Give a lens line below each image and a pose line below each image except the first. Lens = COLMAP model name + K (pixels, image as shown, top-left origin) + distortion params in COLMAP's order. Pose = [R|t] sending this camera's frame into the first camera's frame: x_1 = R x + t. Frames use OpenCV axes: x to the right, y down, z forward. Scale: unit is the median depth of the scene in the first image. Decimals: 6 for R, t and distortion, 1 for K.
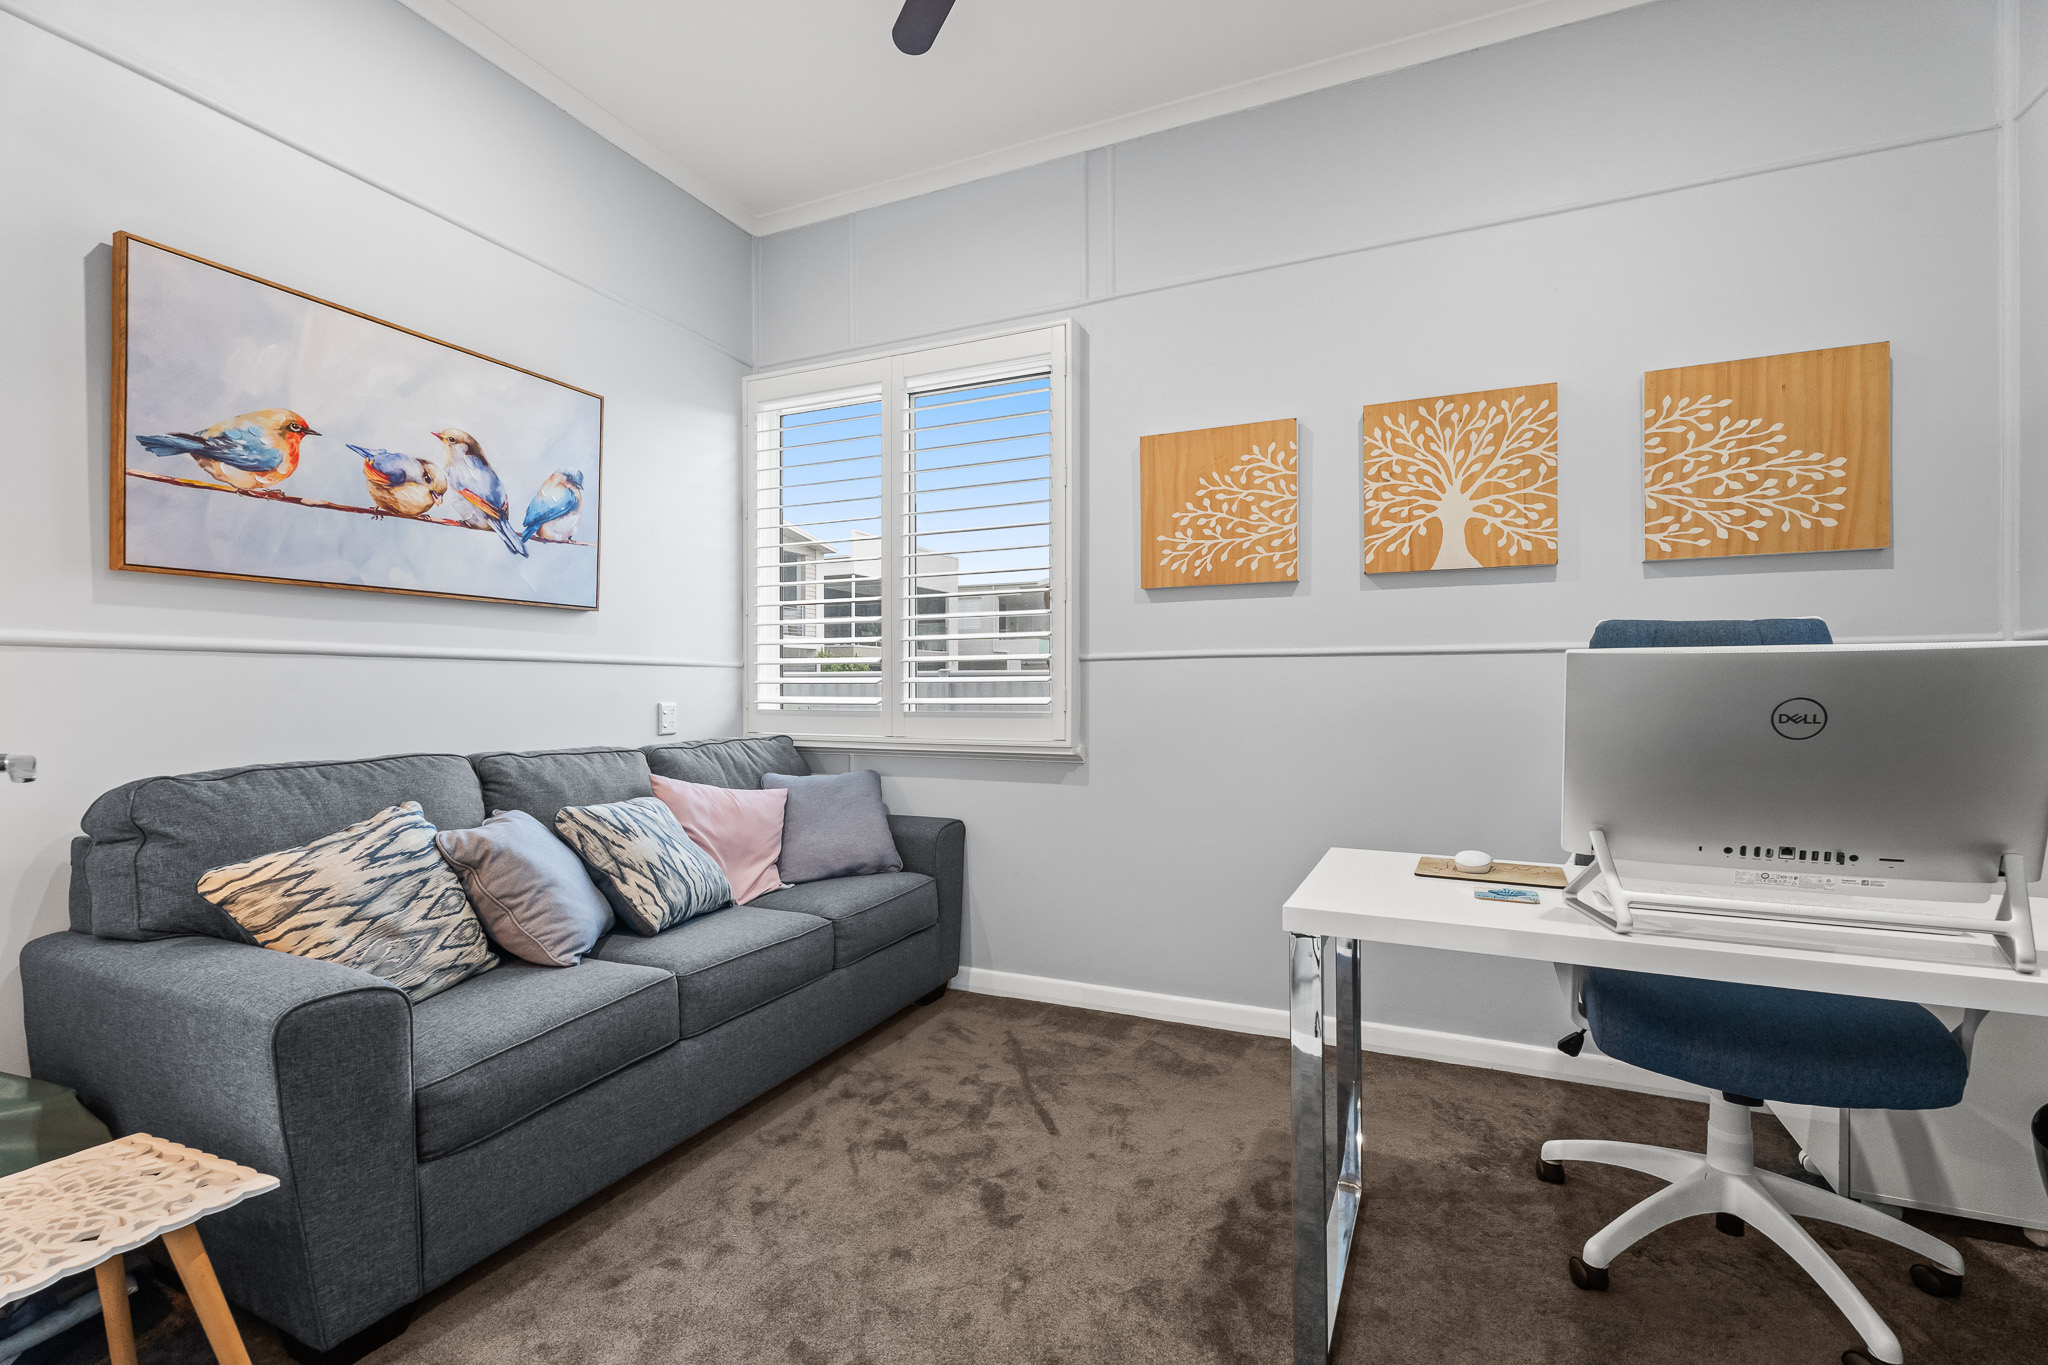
lens RADIAL K [[925.6, 0, 1020.4], [0, 925.6, 681.3], [0, 0, 1]] dist [0.008087, -0.000037]
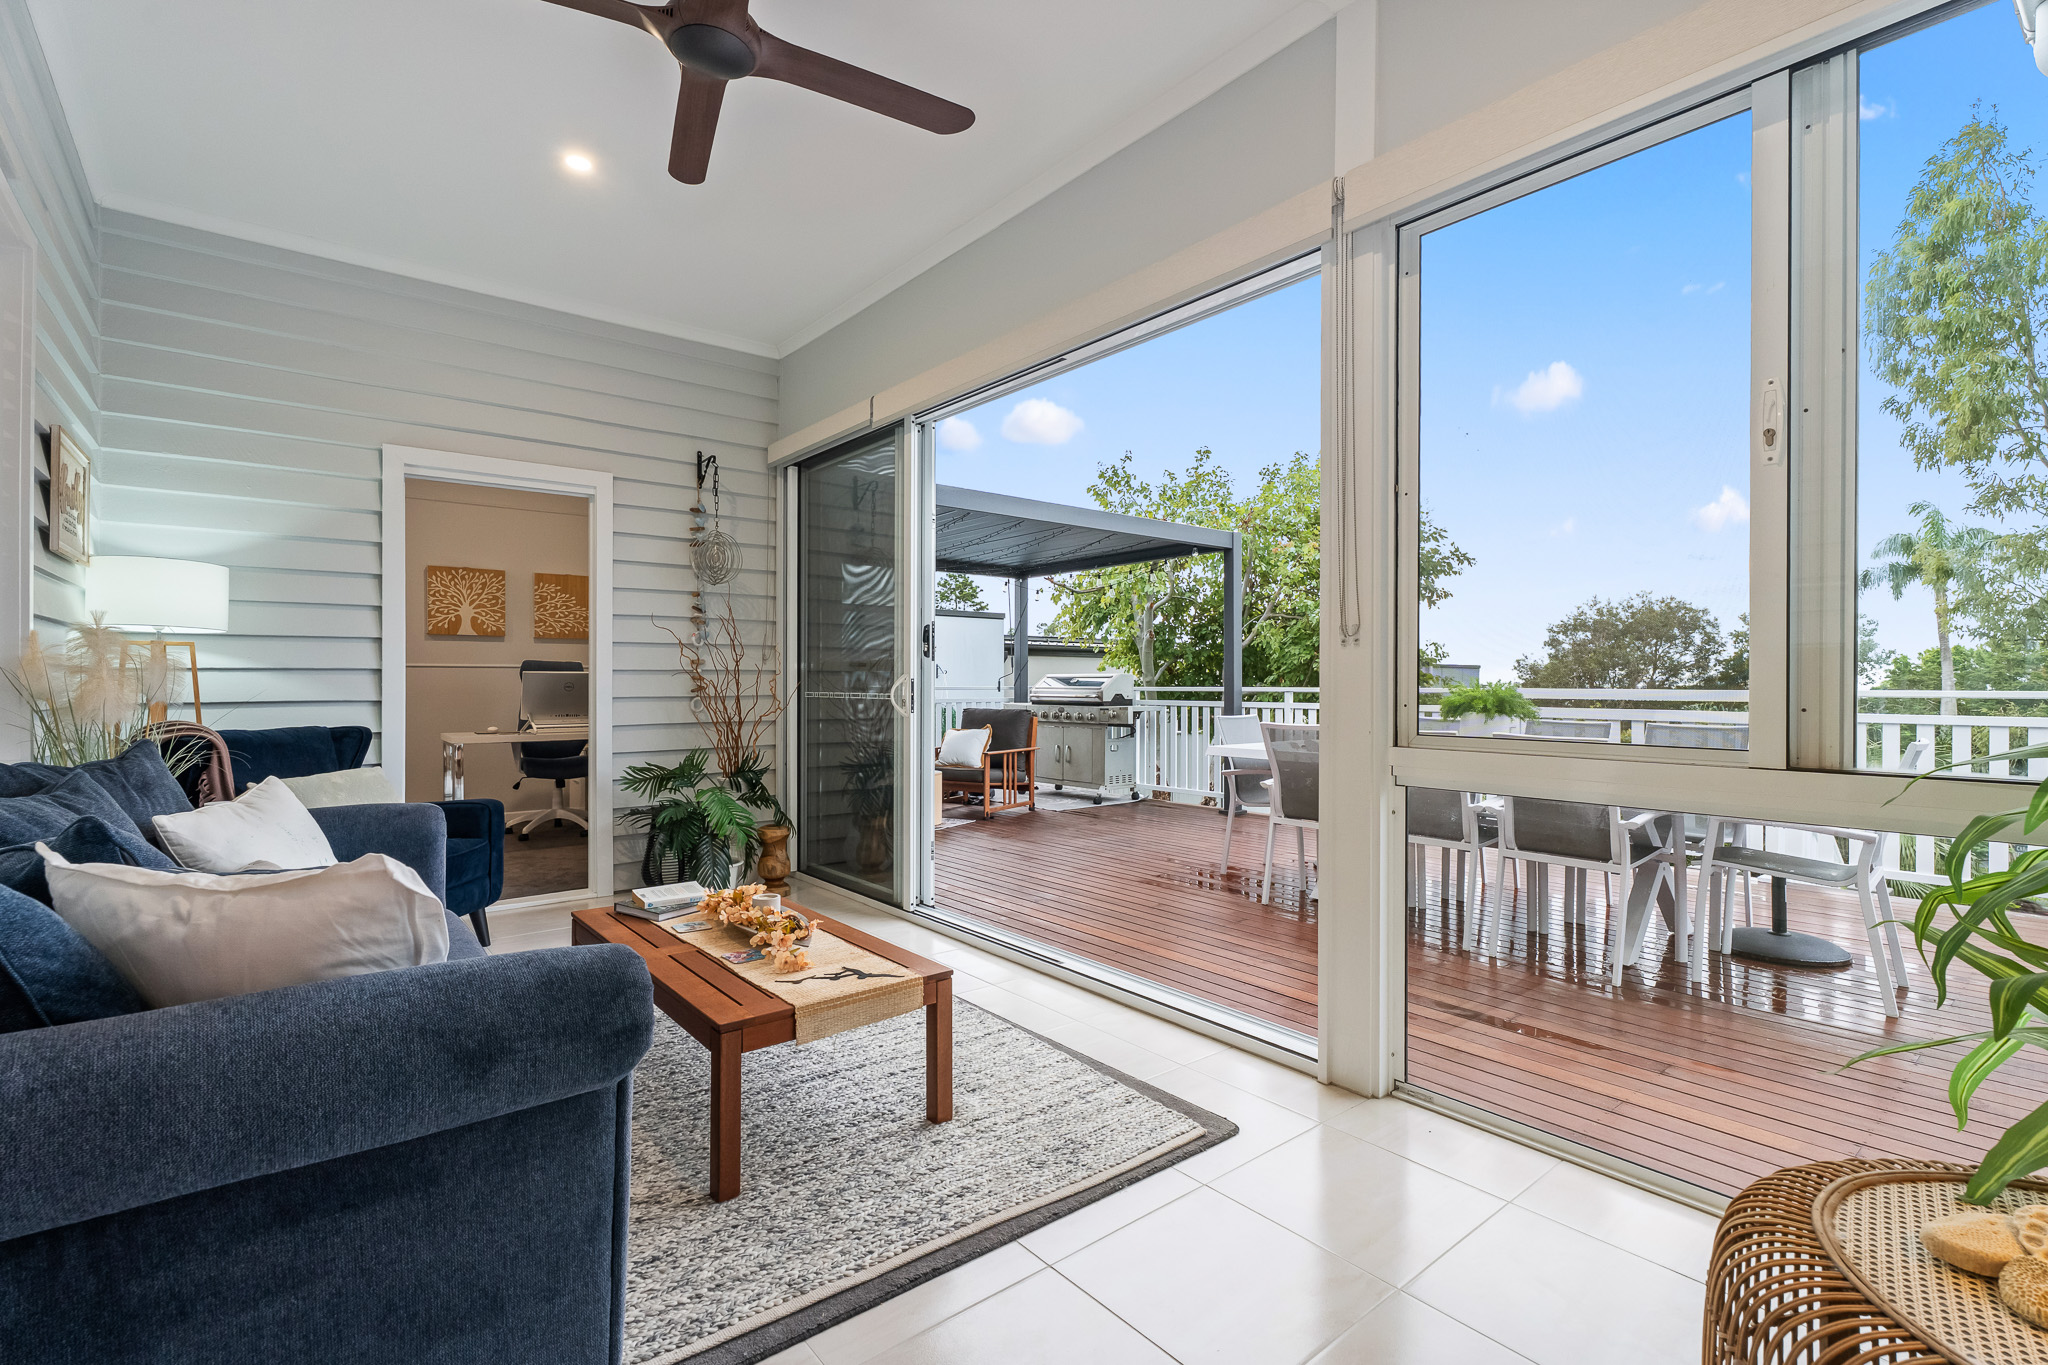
lens RADIAL K [[925.6, 0, 1020.4], [0, 925.6, 681.3], [0, 0, 1]] dist [0.008087, -0.000037]
pose [[0.447056, 0.001588, 0.894504, -1.206201], [-0.010757, 0.999936, 0.003600, -0.017671], [-0.894441, -0.011232, 0.447045, -1.609891]]
